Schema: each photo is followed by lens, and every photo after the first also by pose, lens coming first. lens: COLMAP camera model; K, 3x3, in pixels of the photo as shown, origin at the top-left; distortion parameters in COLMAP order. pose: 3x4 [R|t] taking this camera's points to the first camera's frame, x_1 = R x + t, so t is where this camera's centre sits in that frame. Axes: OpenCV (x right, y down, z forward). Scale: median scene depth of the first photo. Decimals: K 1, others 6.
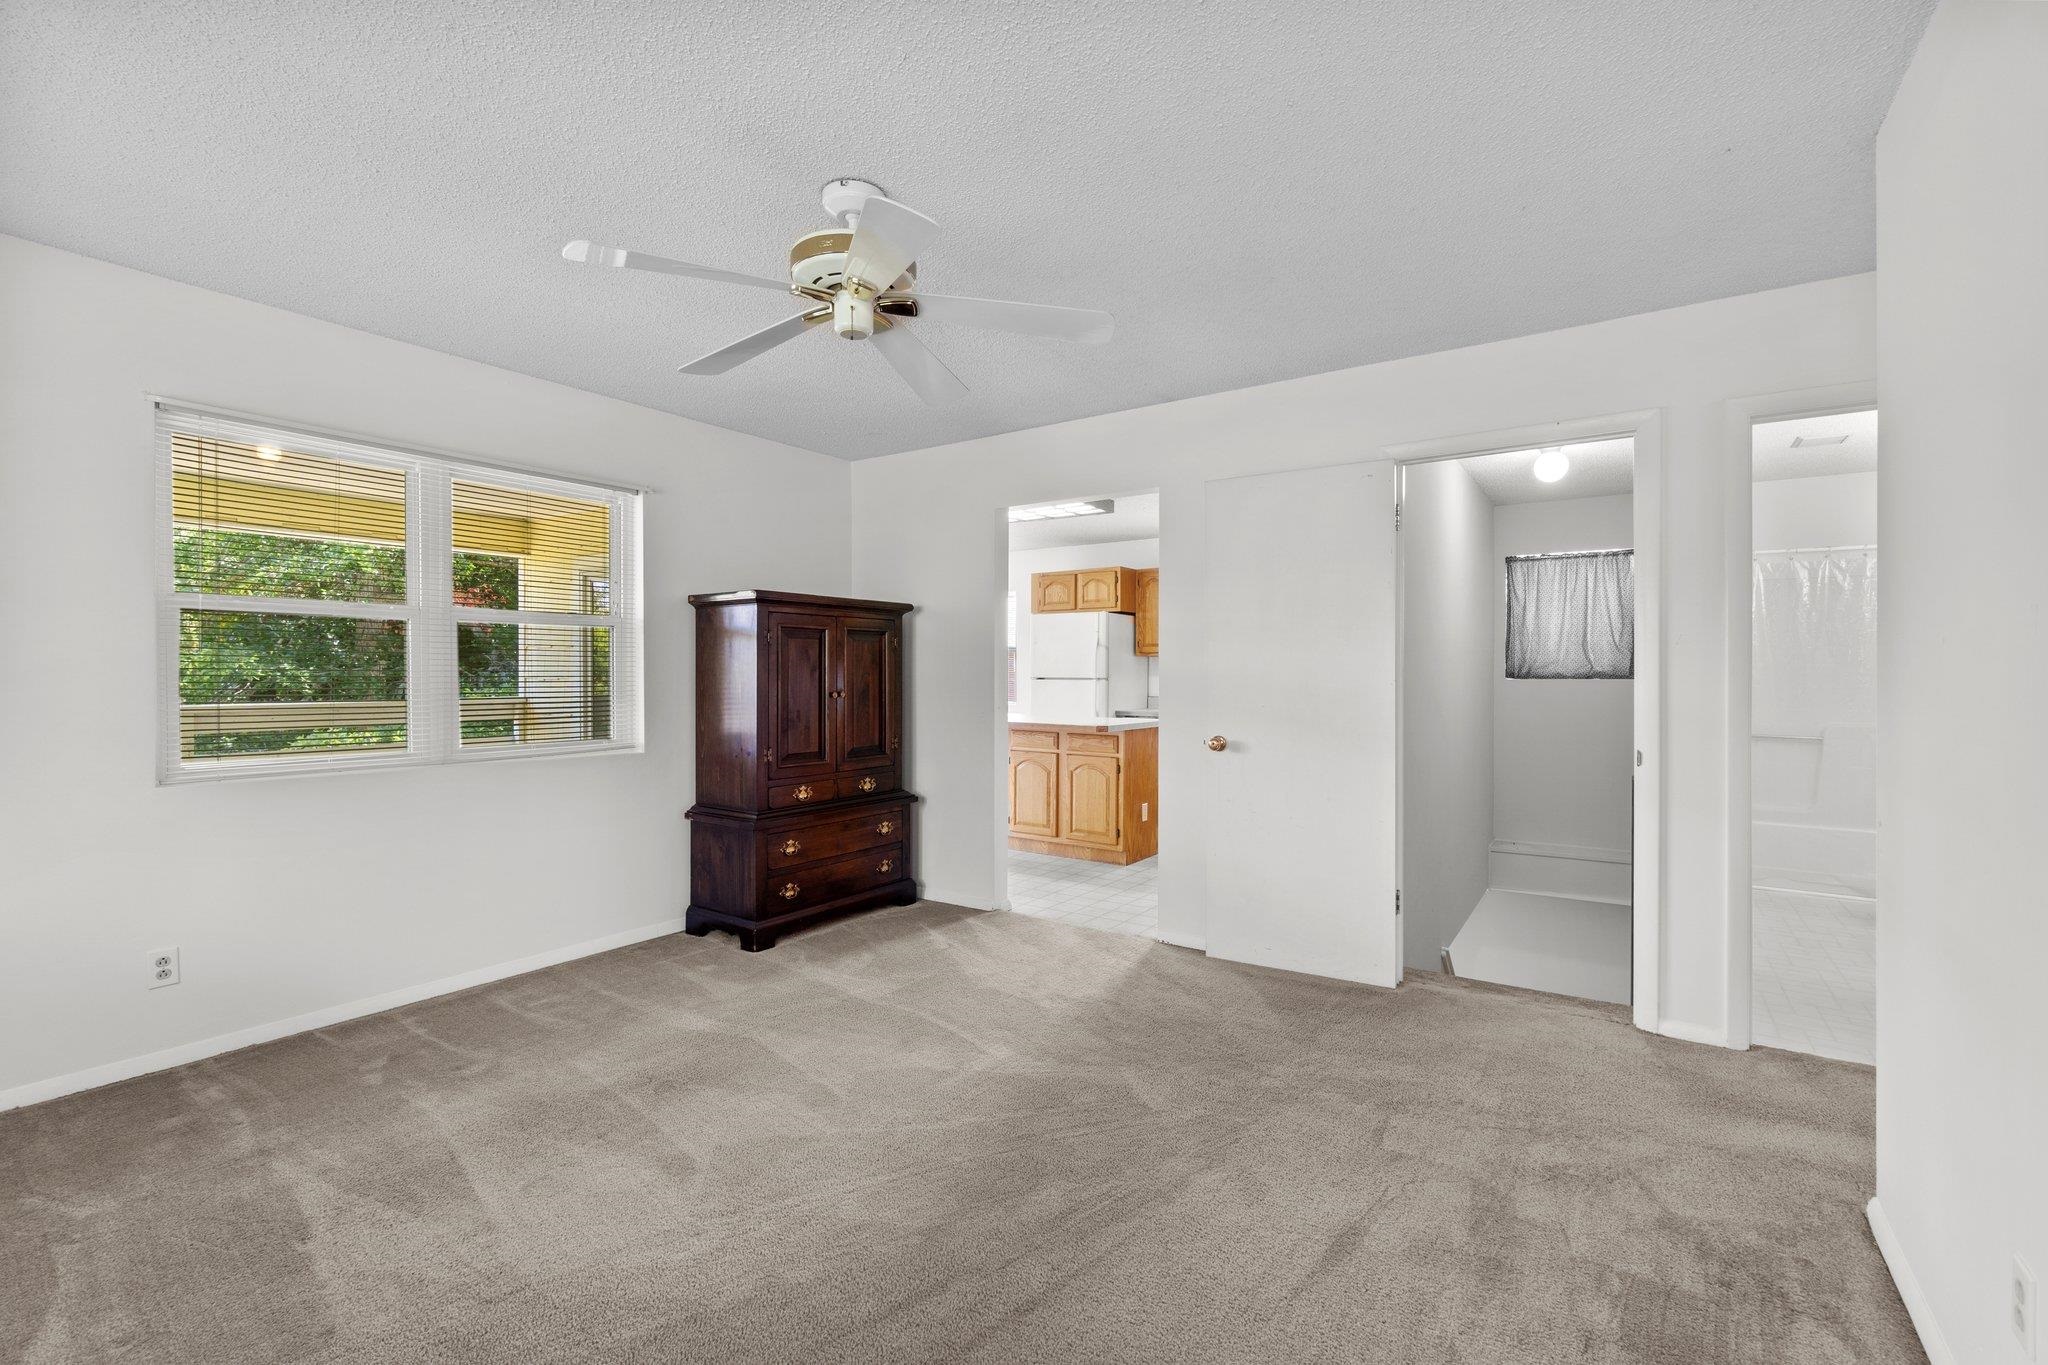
lens RADIAL K [[882.0, 0, 1031.6], [0, 882.0, 683.9], [0, 0, 1]] dist [-0.007792, 0.001349]
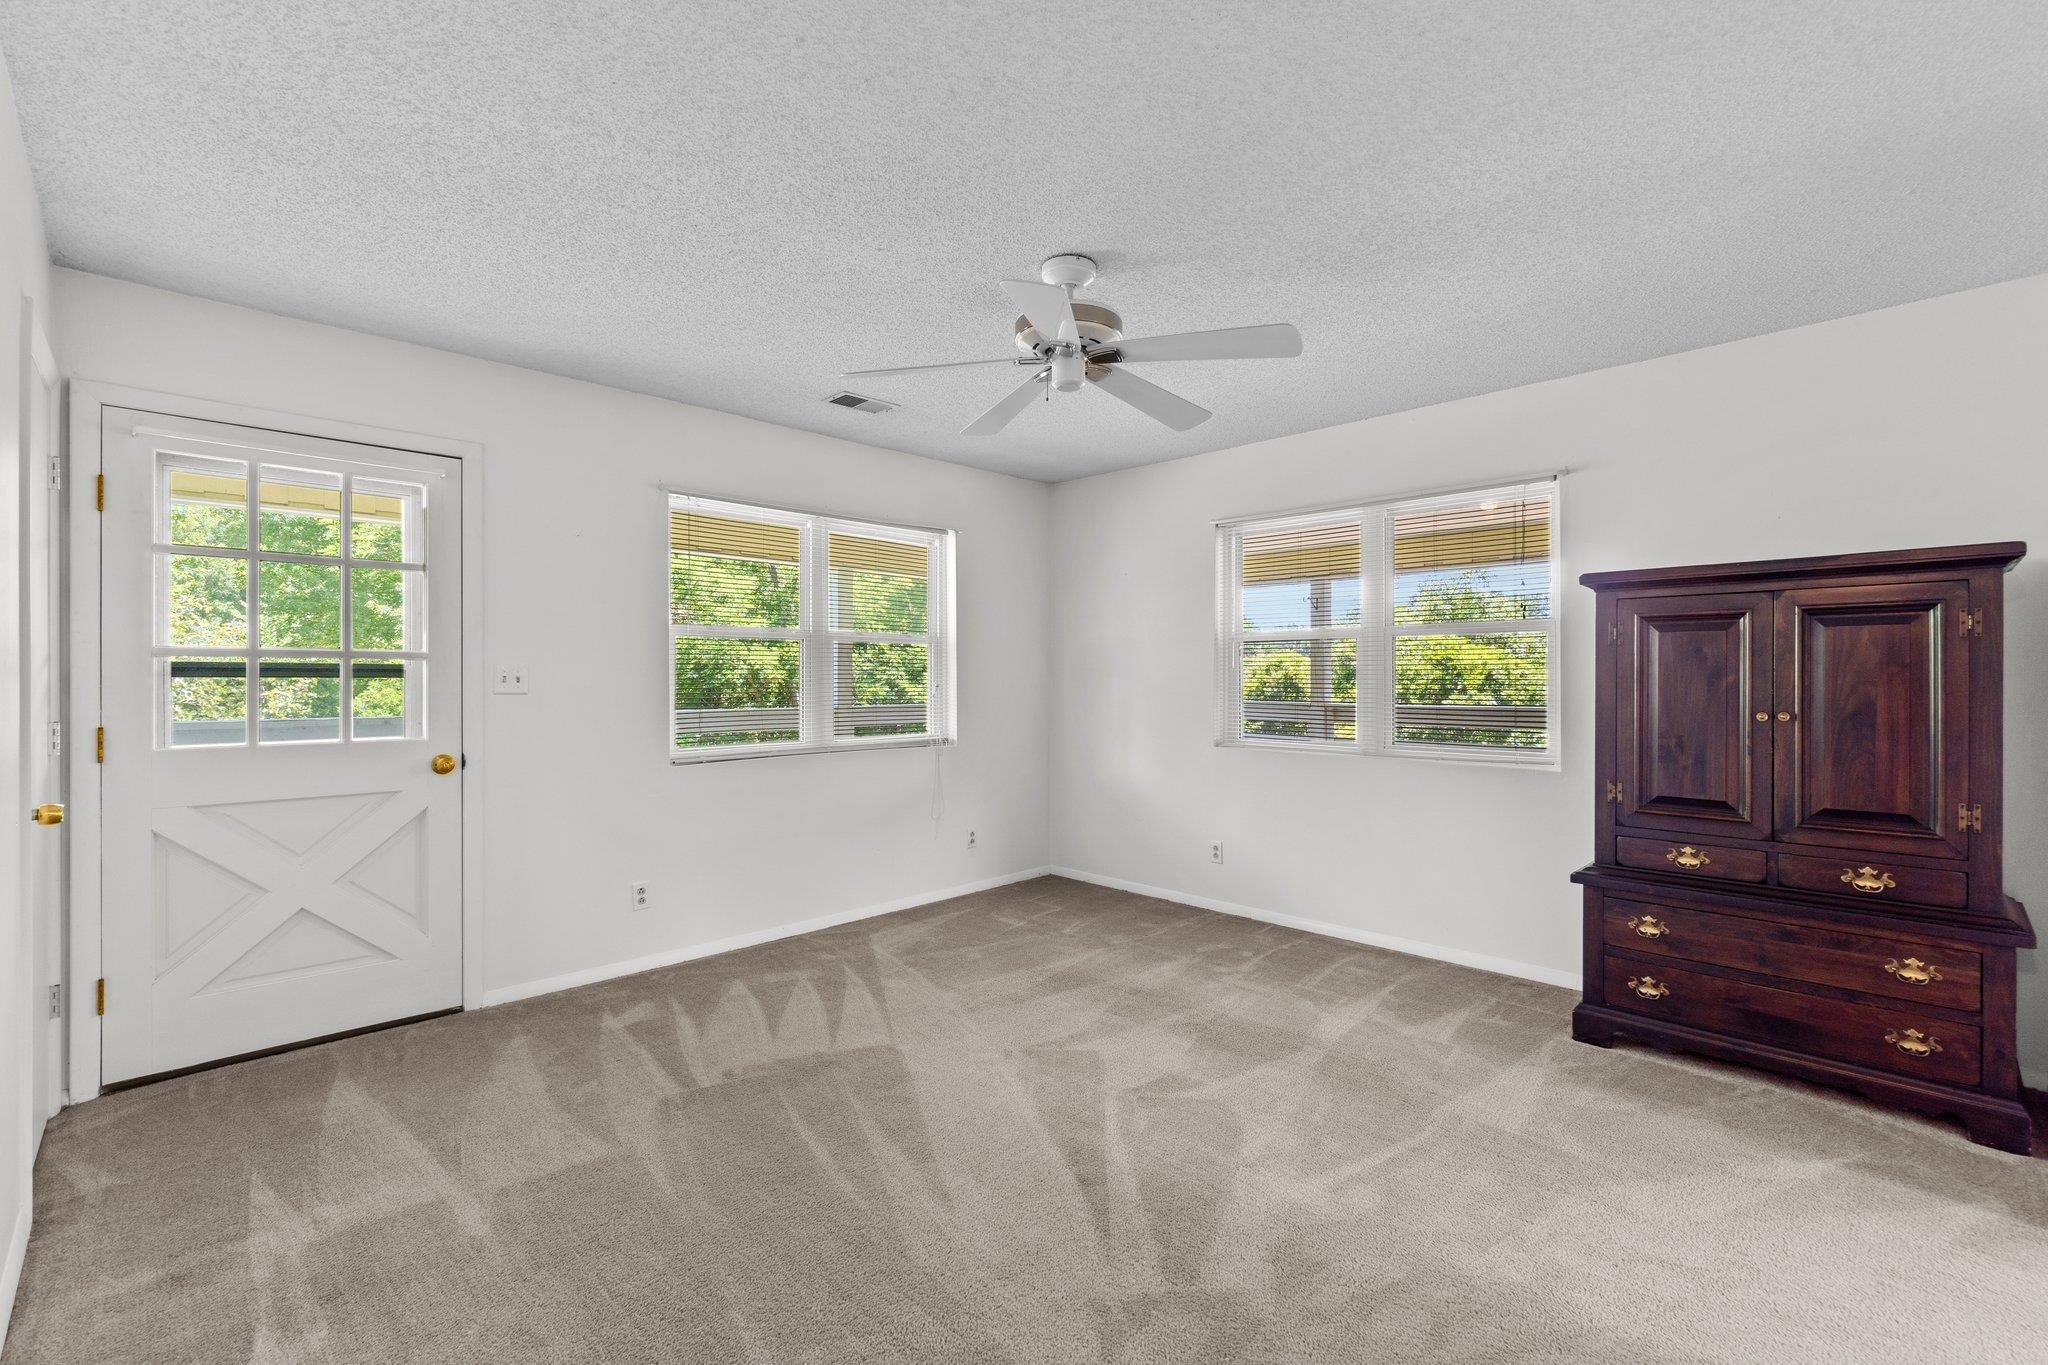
lens RADIAL K [[882.0, 0, 1032.5], [0, 882.0, 677.4], [0, 0, 1]] dist [-0.007792, 0.001349]
pose [[-0.184157, -0.002024, -0.982895, 0.541224], [-0.013412, 0.999910, 0.000453, -0.009805], [0.982805, 0.013266, -0.184168, 0.670332]]
